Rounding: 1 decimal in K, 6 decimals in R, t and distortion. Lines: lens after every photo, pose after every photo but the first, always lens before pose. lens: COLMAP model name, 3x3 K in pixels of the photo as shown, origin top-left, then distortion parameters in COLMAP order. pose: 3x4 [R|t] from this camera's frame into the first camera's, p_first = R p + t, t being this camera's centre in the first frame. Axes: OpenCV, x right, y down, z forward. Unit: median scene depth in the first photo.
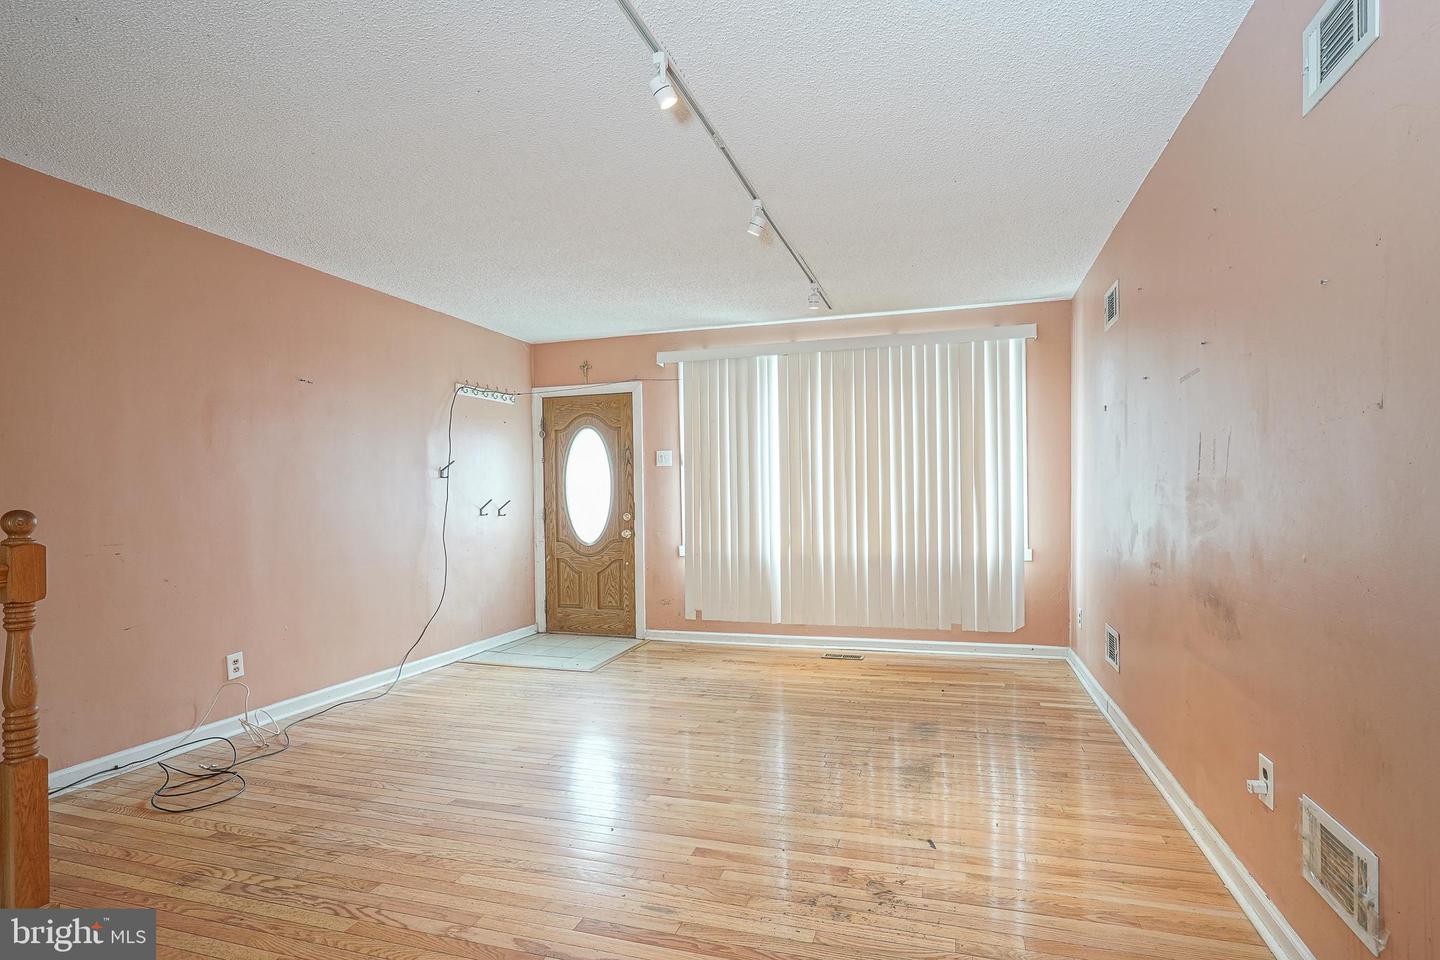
lens RADIAL K [[717.3, 0, 722.6], [0, 717.3, 490.8], [0, 0, 1]] dist [-0.004703, -0.000289]
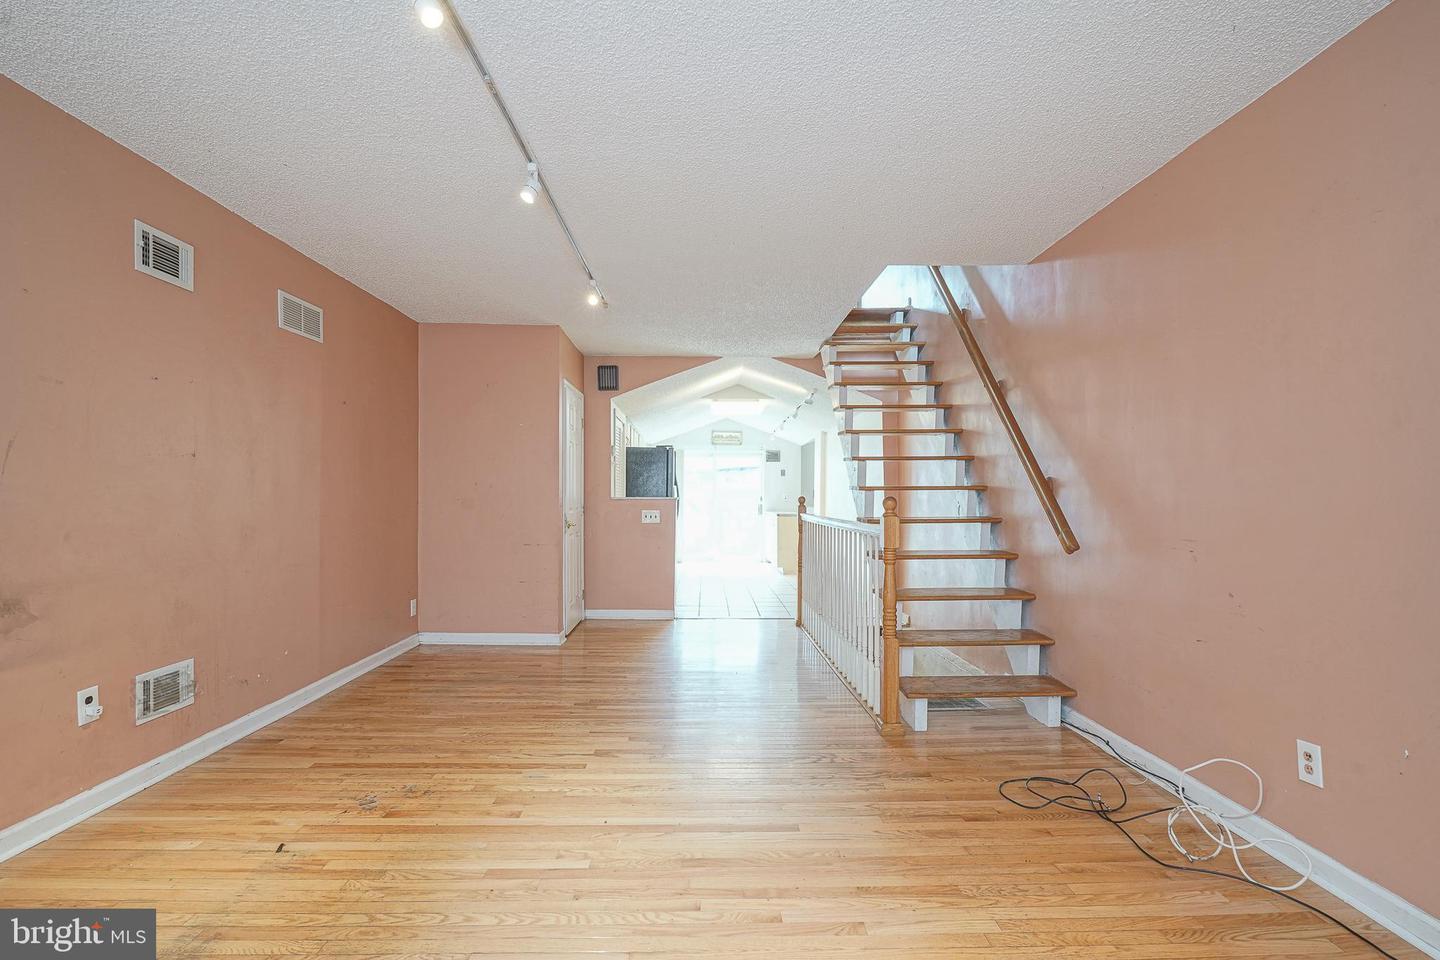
lens RADIAL K [[717.3, 0, 716.1], [0, 717.3, 485.2], [0, 0, 1]] dist [-0.004703, -0.000289]
pose [[-0.950318, 0.010321, -0.311111, 0.004612], [0.016873, 0.999689, -0.018377, 0.001384], [0.310824, -0.022713, -0.950196, 0.756692]]
